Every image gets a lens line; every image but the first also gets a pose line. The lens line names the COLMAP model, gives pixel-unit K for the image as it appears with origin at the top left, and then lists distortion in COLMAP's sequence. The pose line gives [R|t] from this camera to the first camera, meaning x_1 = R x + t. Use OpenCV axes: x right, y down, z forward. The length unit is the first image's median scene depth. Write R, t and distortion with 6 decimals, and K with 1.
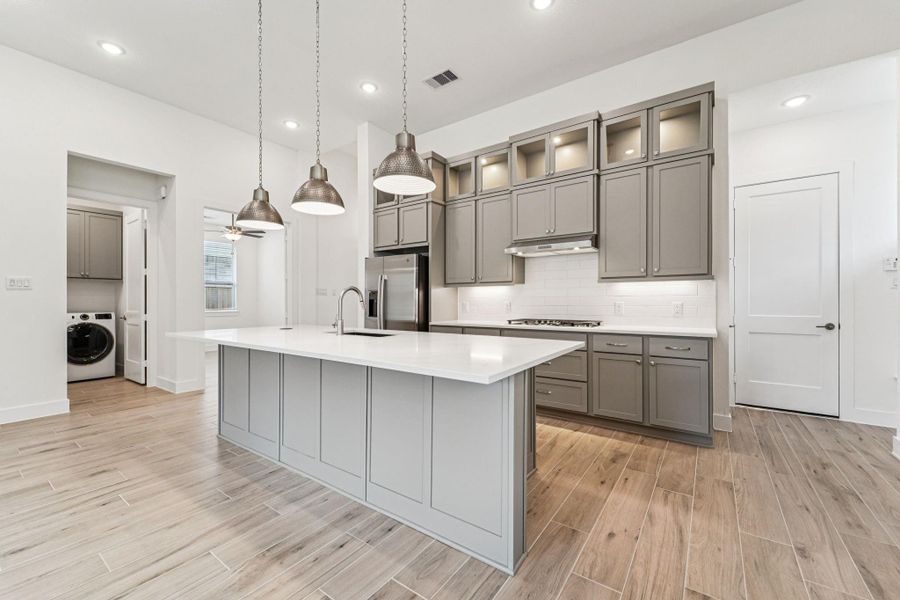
lens RADIAL K [[363.5, 0, 448.5], [0, 363.5, 298.9], [0, 0, 1]] dist [0.011916, -0.004264]
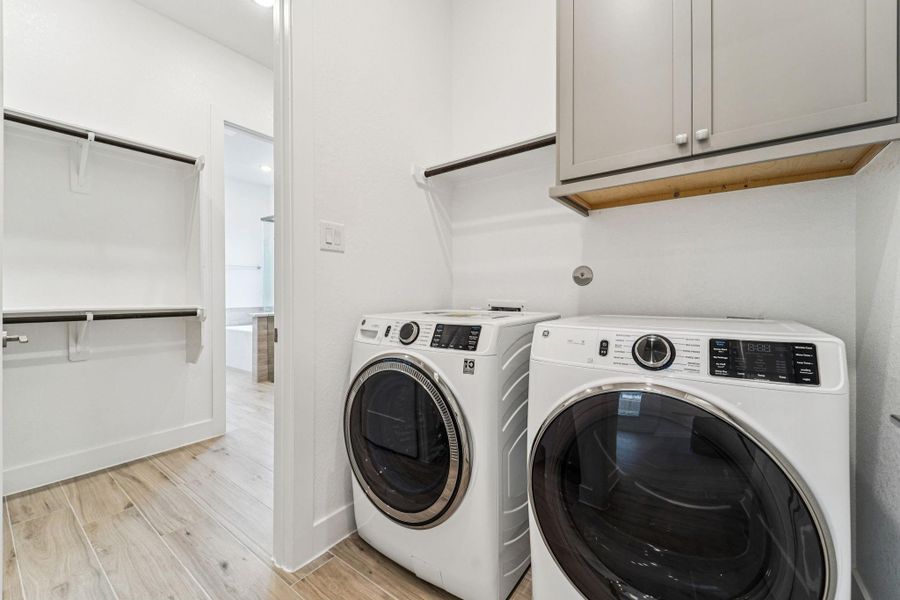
lens RADIAL K [[363.5, 0, 452.9], [0, 363.5, 300.2], [0, 0, 1]] dist [0.011916, -0.004264]
pose [[-0.015876, 0.008568, -0.999837, -1.244255], [0.002371, 0.999961, 0.008531, 0.036251], [0.999871, -0.002235, -0.015896, 1.374029]]
